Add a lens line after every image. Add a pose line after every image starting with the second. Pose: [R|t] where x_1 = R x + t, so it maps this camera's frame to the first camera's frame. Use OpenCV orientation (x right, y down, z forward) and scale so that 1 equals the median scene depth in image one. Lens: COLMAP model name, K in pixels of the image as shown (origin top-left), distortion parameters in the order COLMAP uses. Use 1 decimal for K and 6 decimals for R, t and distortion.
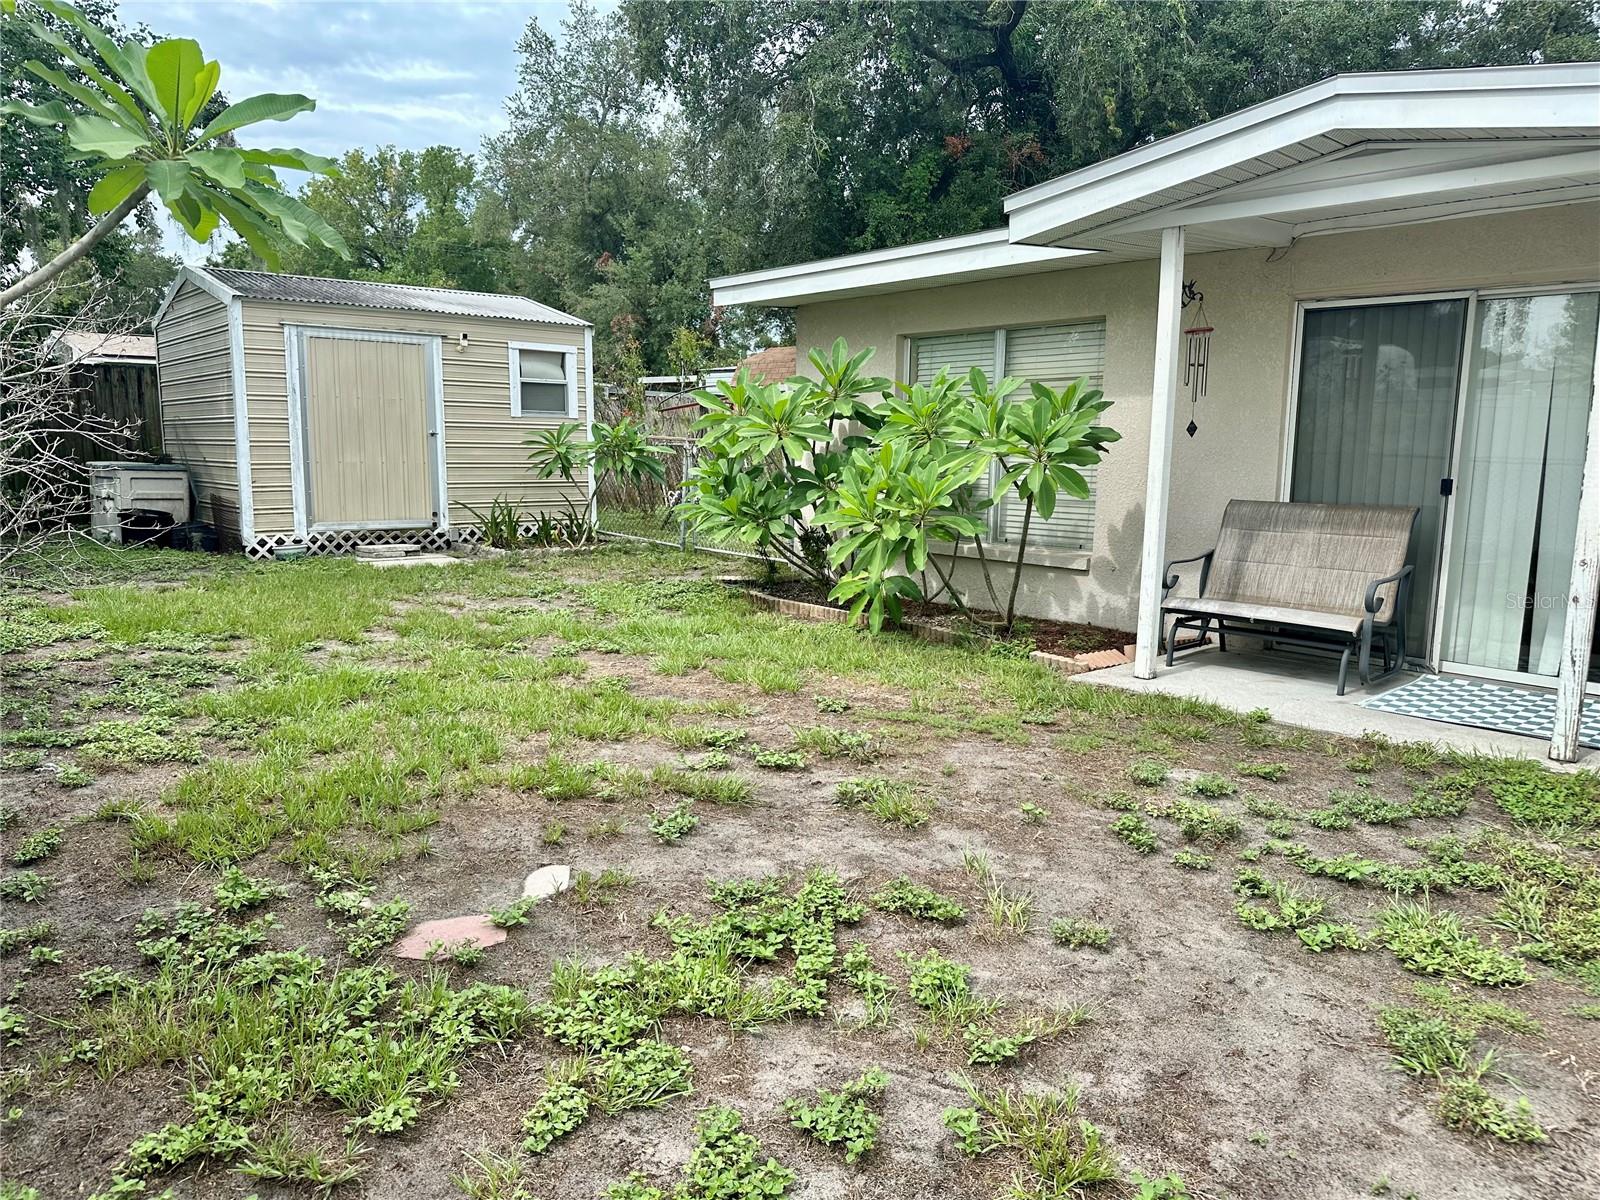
lens RADIAL K [[1099.4, 0, 798.1], [0, 1099.4, 591.6], [0, 0, 1]] dist [0.114265, -0.193182]
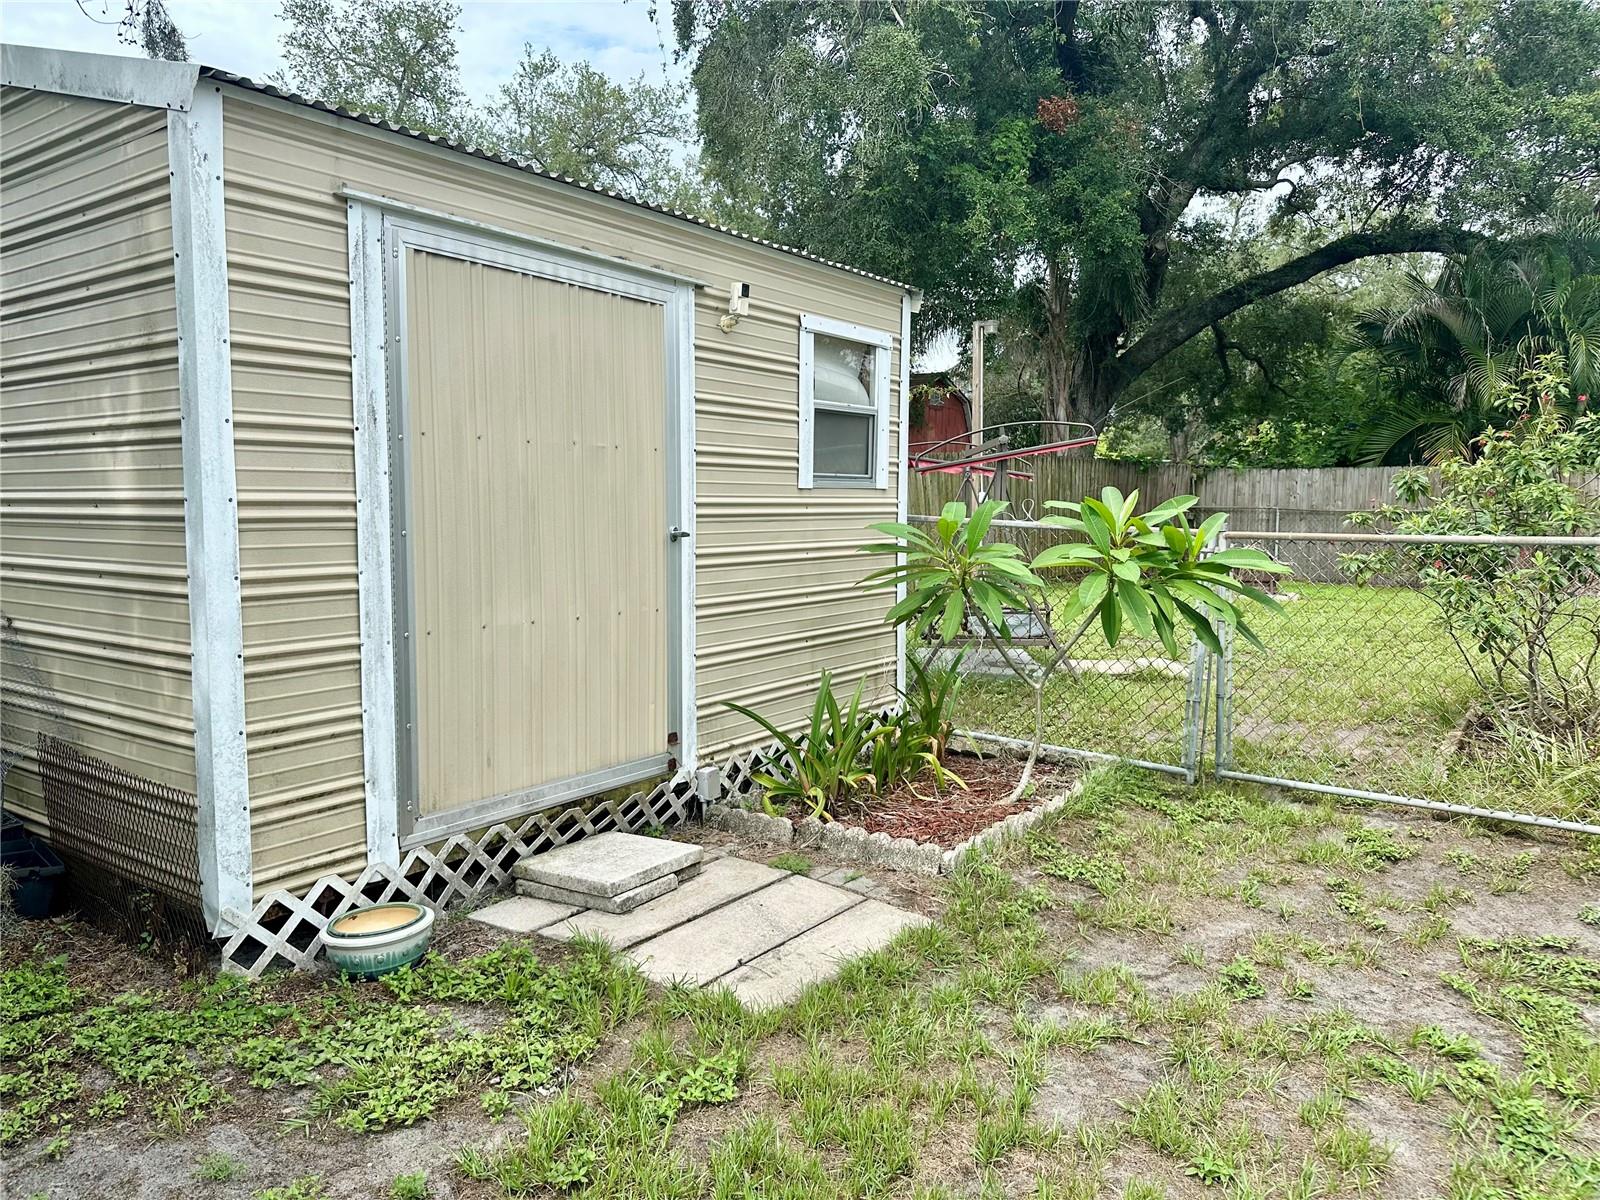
lens RADIAL K [[1126.2, 0, 809.6], [0, 1126.2, 599.1], [0, 0, 1]] dist [0.137797, -0.204679]
pose [[0.970270, -0.029779, 0.240188, -0.396002], [0.042033, 0.998054, -0.046058, -0.104074], [-0.238349, 0.054785, 0.969633, 0.635808]]
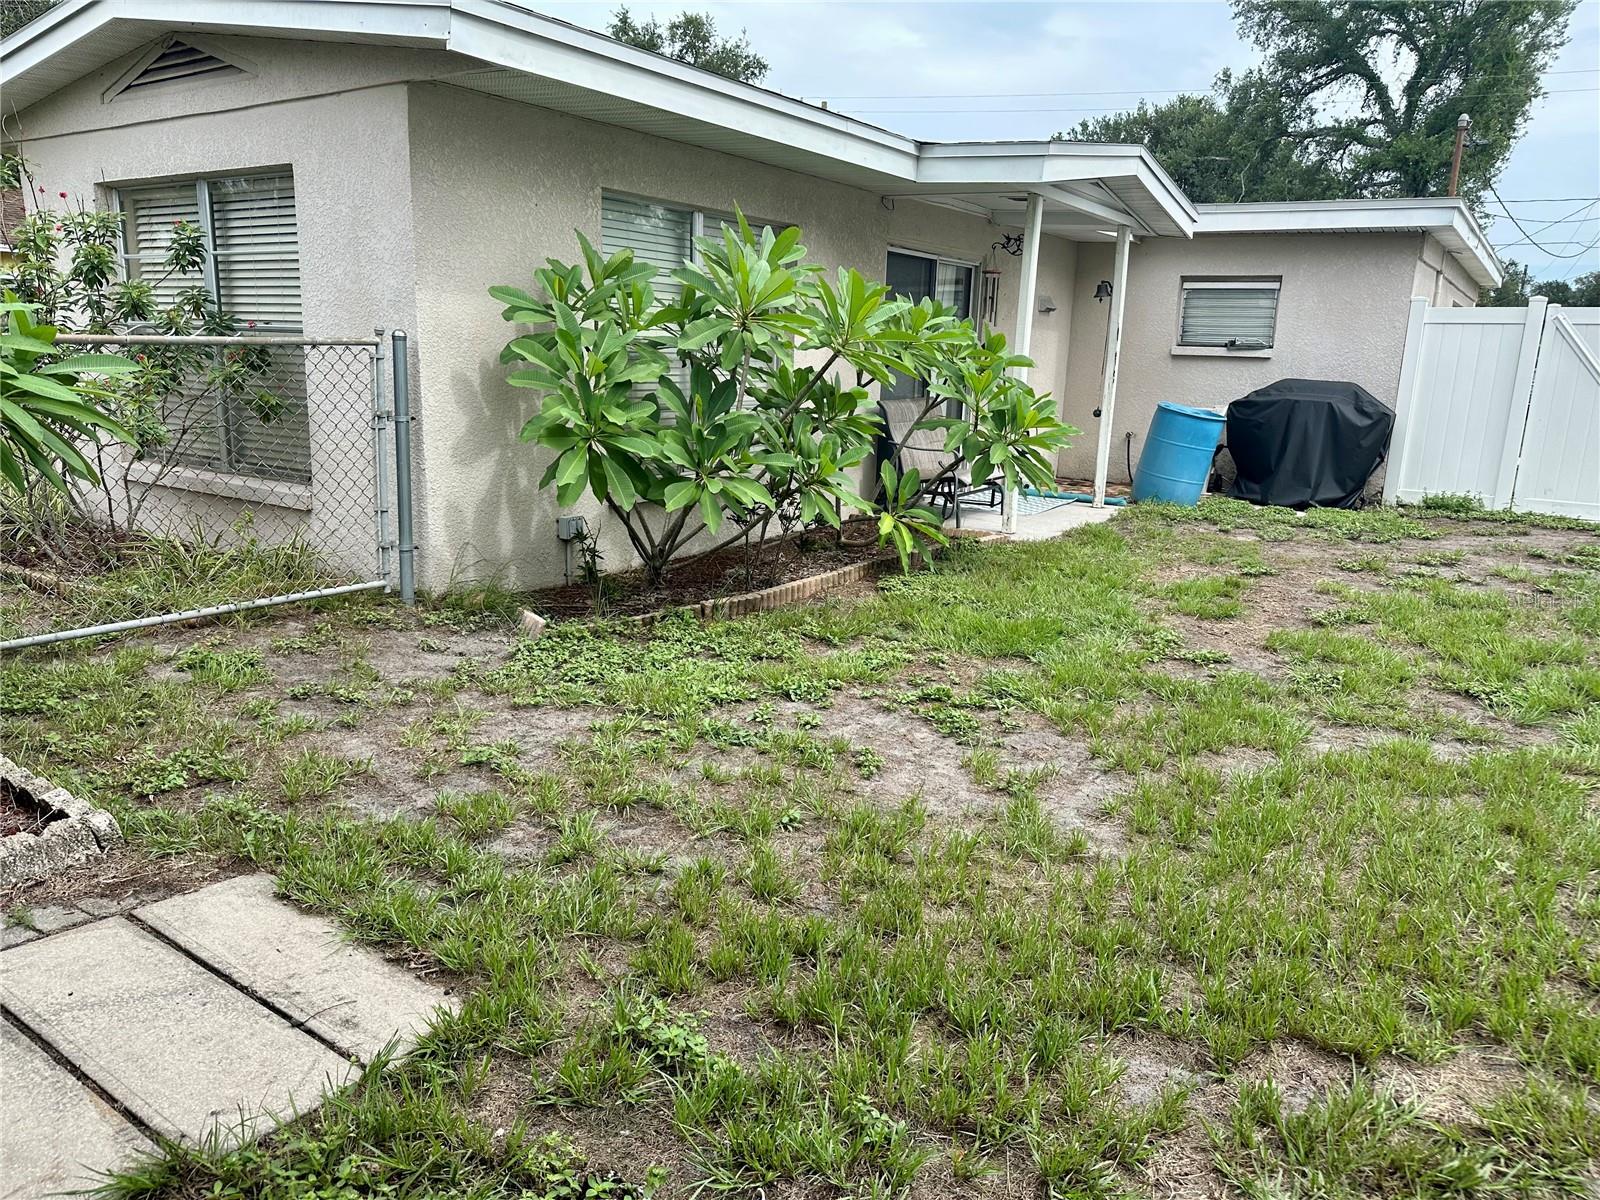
lens RADIAL K [[1126.2, 0, 809.6], [0, 1126.2, 599.1], [0, 0, 1]] dist [0.137797, -0.204679]
pose [[-0.261150, -0.238229, 0.935440, -1.763835], [0.102535, 0.956740, 0.272278, -0.430081], [-0.959837, 0.167021, -0.225426, 3.063991]]
